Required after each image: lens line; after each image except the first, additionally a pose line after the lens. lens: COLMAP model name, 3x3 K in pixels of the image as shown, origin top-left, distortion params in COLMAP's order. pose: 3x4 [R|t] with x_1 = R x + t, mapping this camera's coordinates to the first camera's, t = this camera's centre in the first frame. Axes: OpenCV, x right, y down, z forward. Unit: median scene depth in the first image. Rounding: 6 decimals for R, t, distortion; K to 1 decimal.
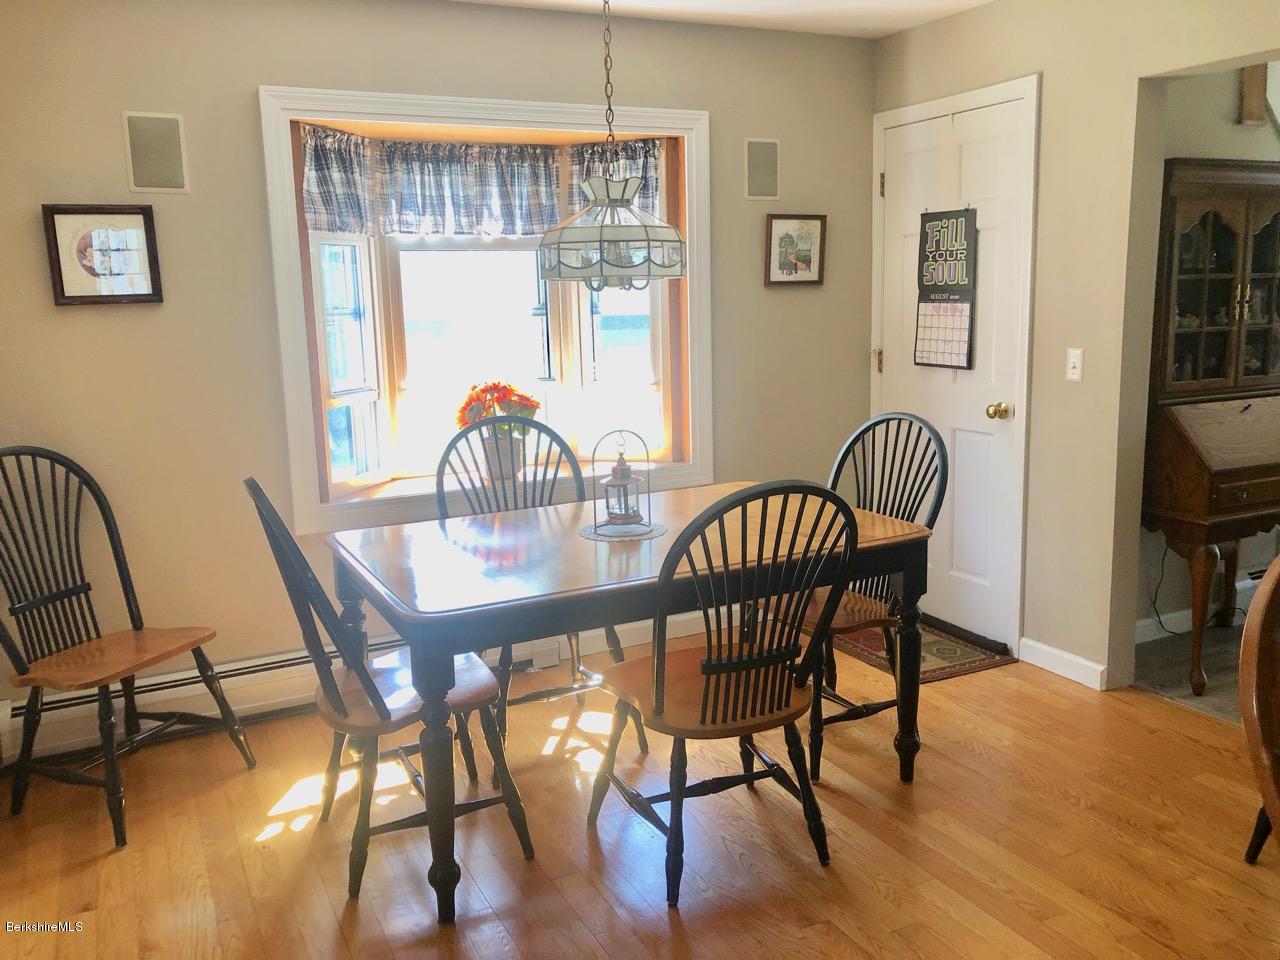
lens RADIAL K [[1060.5, 0, 637.8], [0, 1060.5, 476.9], [0, 0, 1]] dist [0.040182, -0.050372]
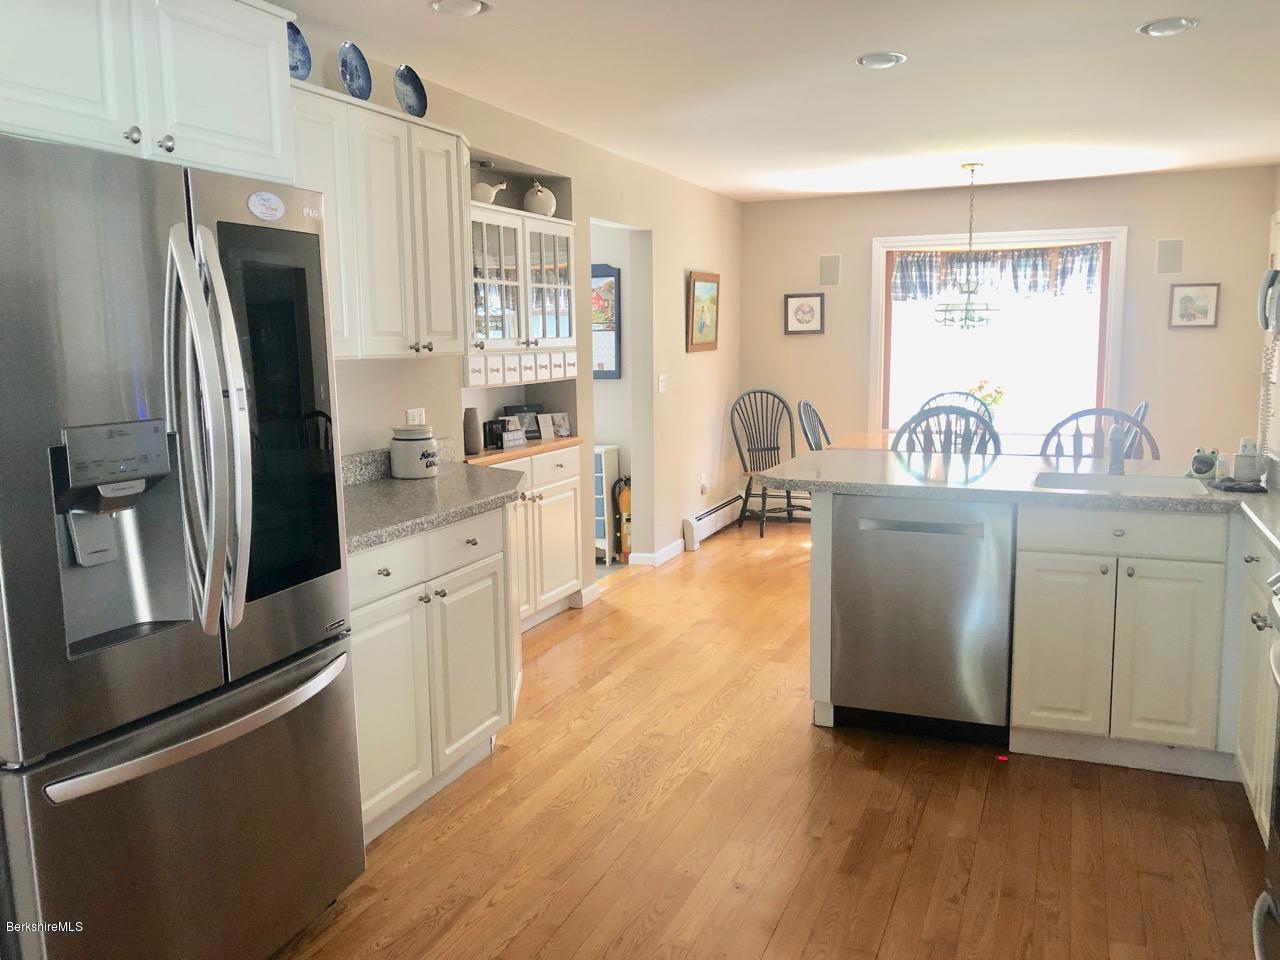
lens RADIAL K [[1060.5, 0, 641.7], [0, 1060.5, 481.9], [0, 0, 1]] dist [0.040182, -0.050372]
pose [[0.672098, 0.119548, -0.730748, 0.827808], [-0.134583, 0.990165, 0.038207, 0.099667], [0.728129, 0.072667, 0.681578, -0.690307]]
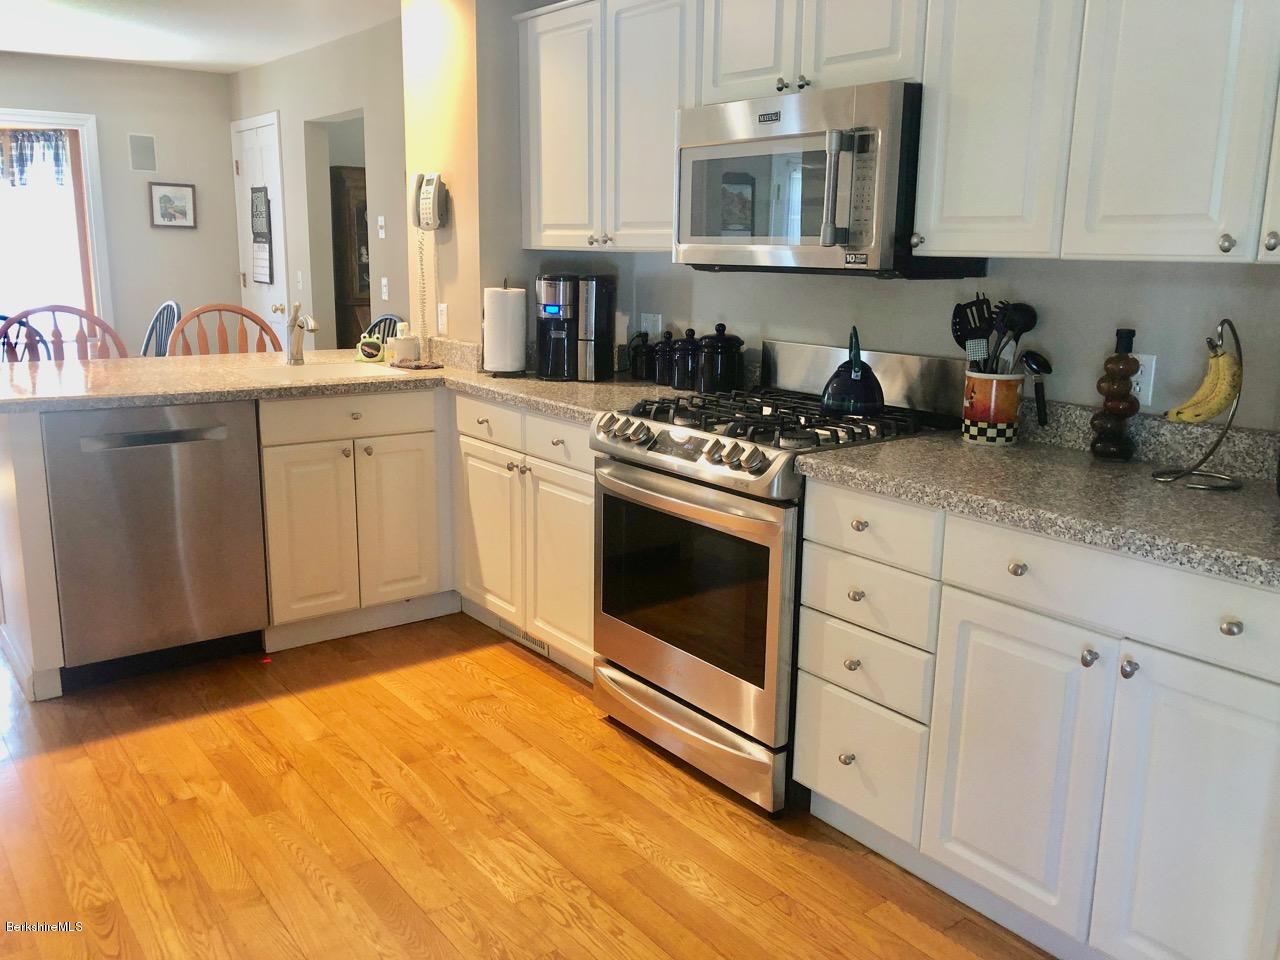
lens RADIAL K [[1060.5, 0, 650.0], [0, 1060.5, 483.2], [0, 0, 1]] dist [0.040182, -0.050372]
pose [[0.977301, -0.001352, 0.211851, 0.531631], [-0.006997, 0.999228, 0.038658, 0.140100], [-0.211739, -0.039263, 0.976537, -0.757635]]
